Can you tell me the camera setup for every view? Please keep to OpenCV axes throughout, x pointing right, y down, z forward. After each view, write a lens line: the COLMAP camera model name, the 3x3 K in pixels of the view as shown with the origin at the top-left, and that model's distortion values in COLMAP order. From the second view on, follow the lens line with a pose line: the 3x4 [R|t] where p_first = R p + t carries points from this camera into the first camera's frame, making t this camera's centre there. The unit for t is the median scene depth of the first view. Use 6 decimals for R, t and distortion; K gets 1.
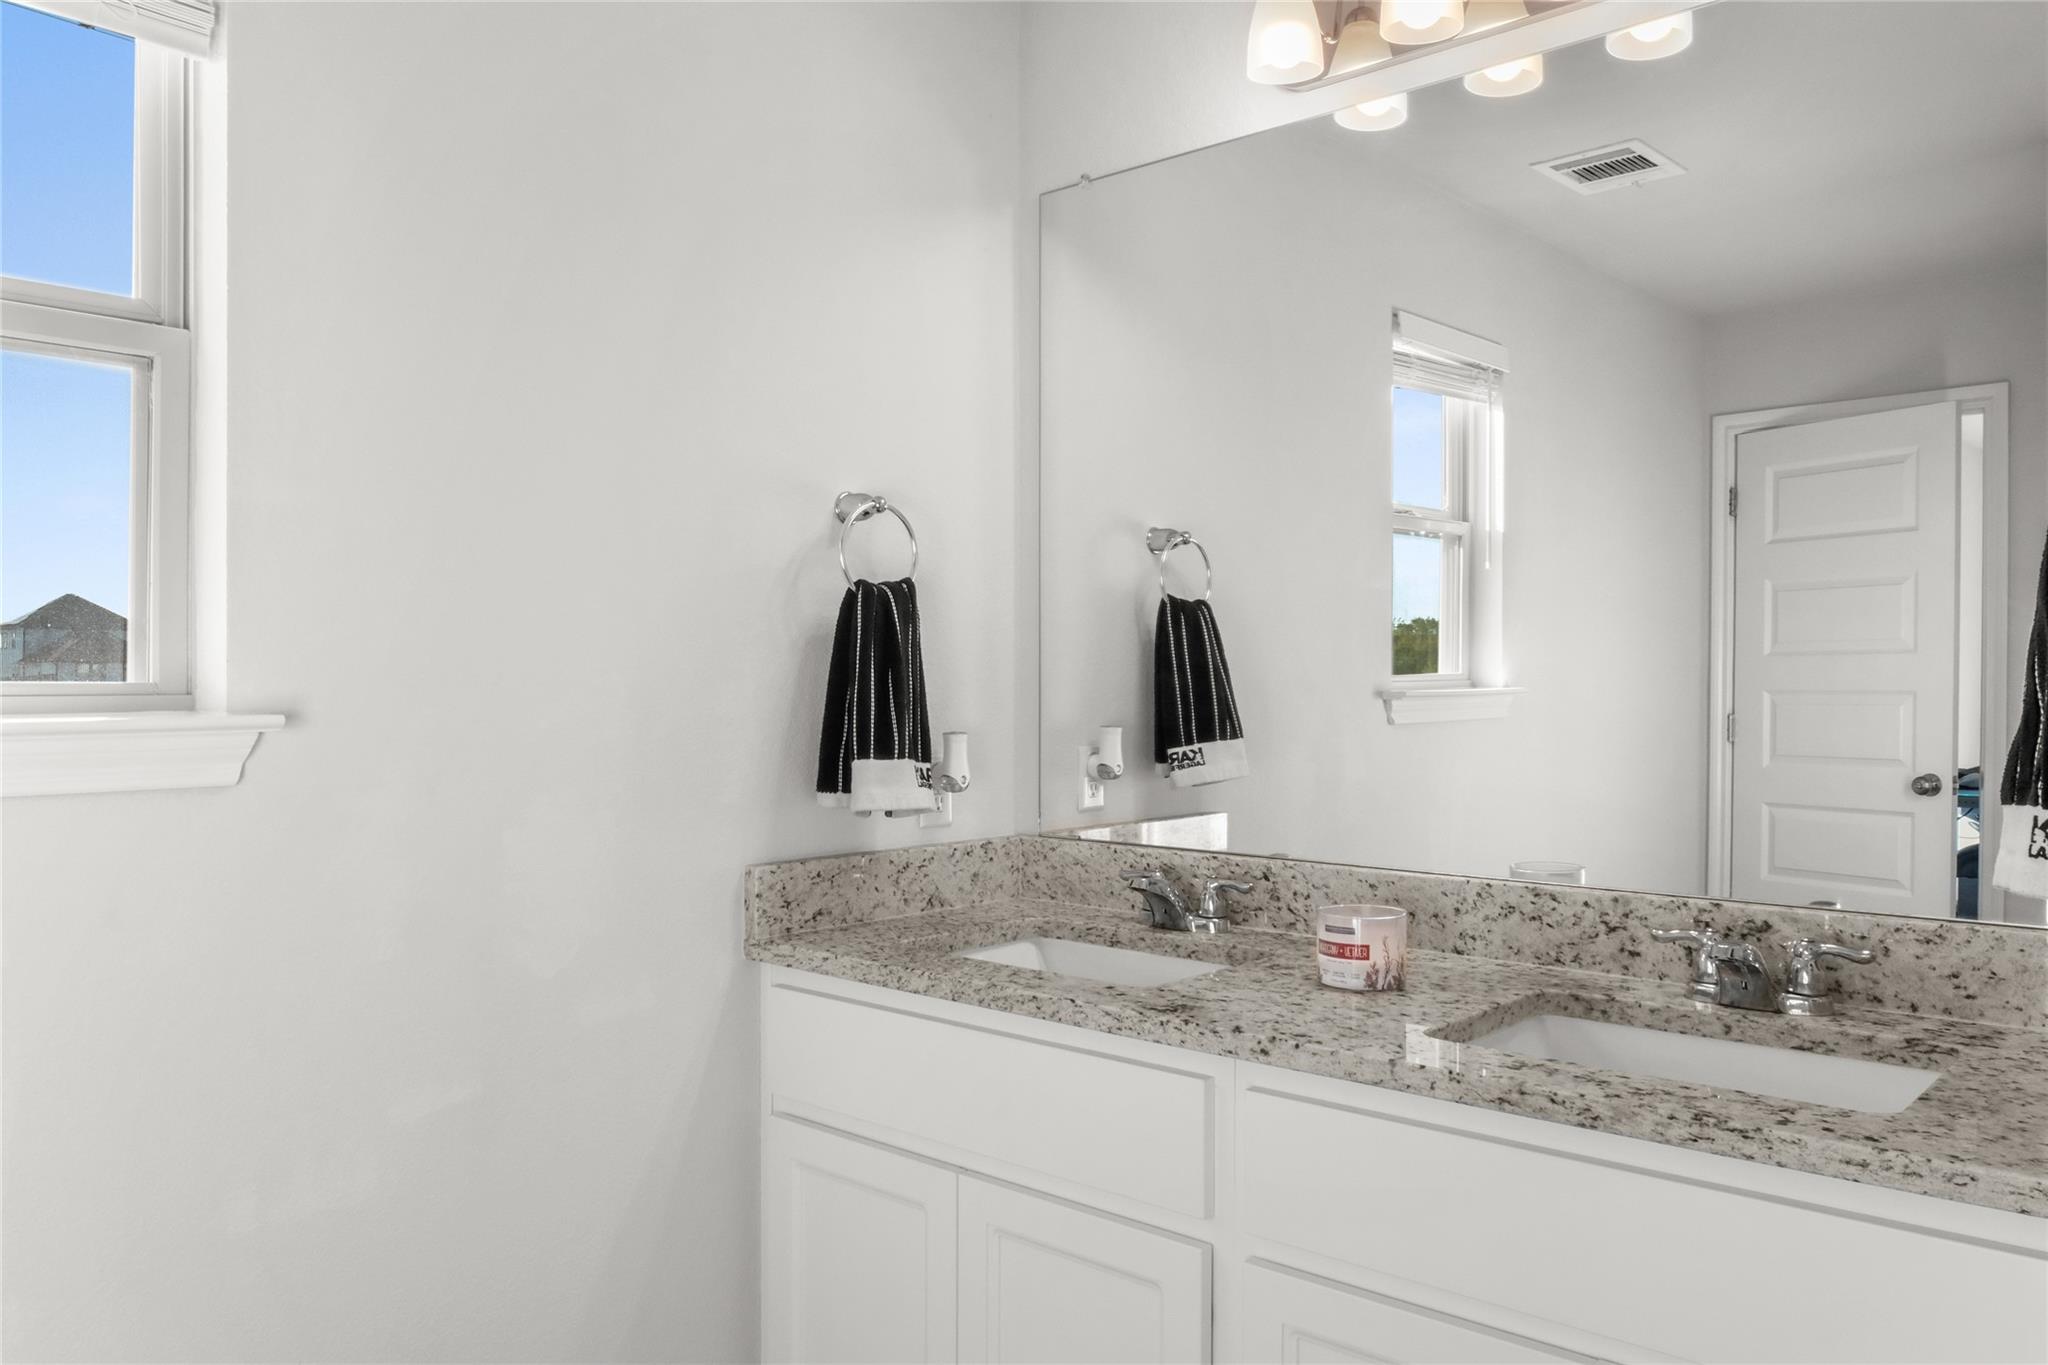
lens RADIAL K [[1514.9, 0, 1024.7], [0, 1514.9, 687.7], [0, 0, 1]] dist [-0.040137, 0.011292]
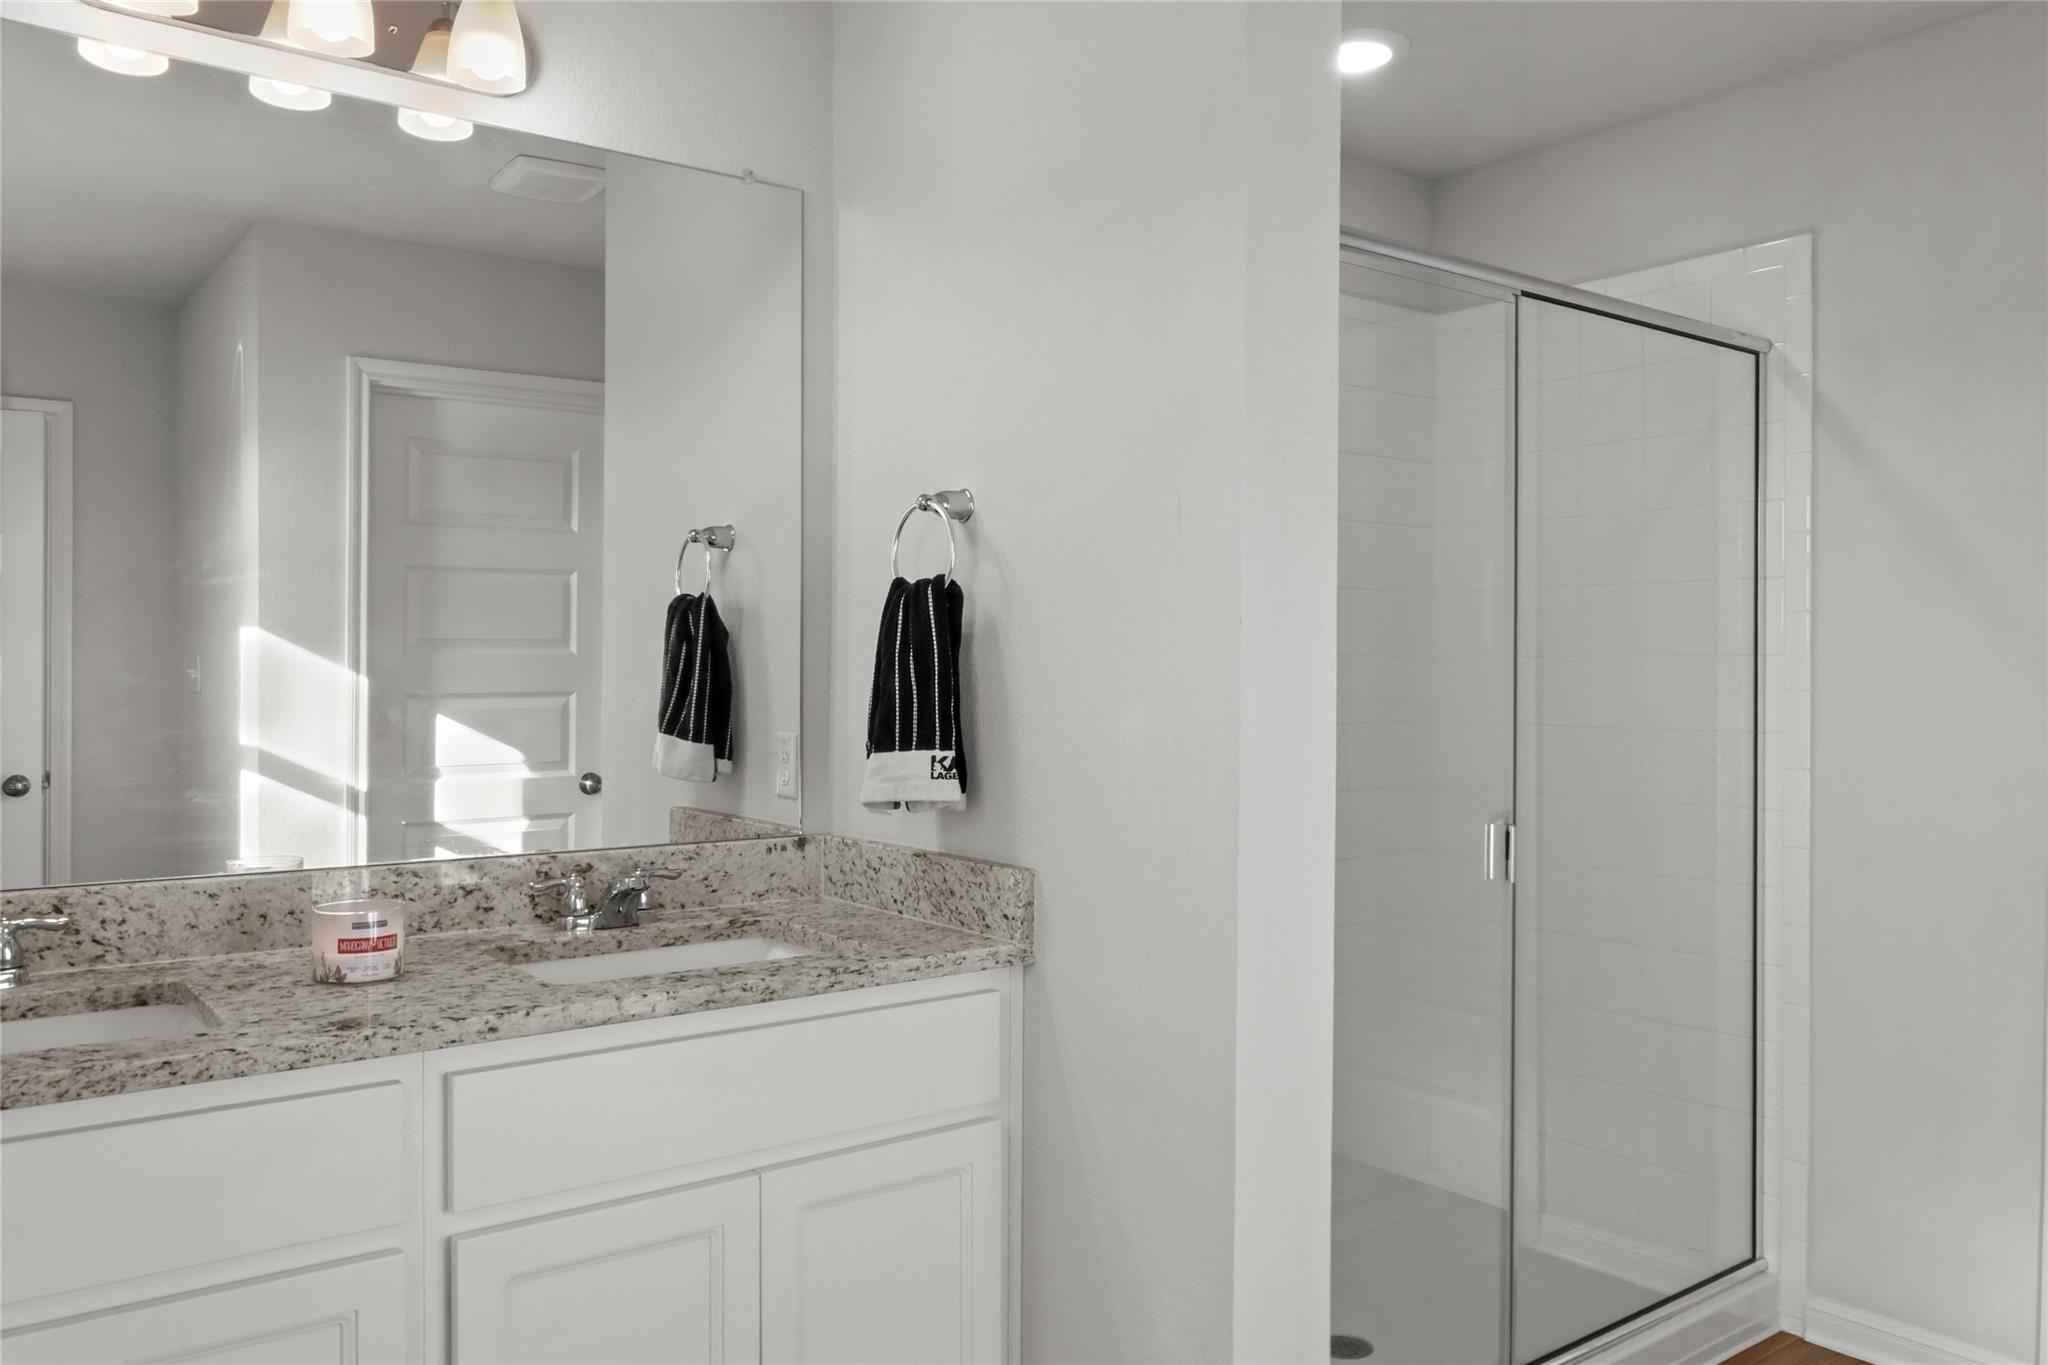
lens RADIAL K [[1514.9, 0, 1024.9], [0, 1514.9, 674.9], [0, 0, 1]] dist [-0.040137, 0.011292]
pose [[0.168755, -0.001053, 0.985657, -0.714567], [0.004123, 0.999991, 0.000363, -0.007874], [-0.985649, 0.004002, 0.168758, 0.385754]]
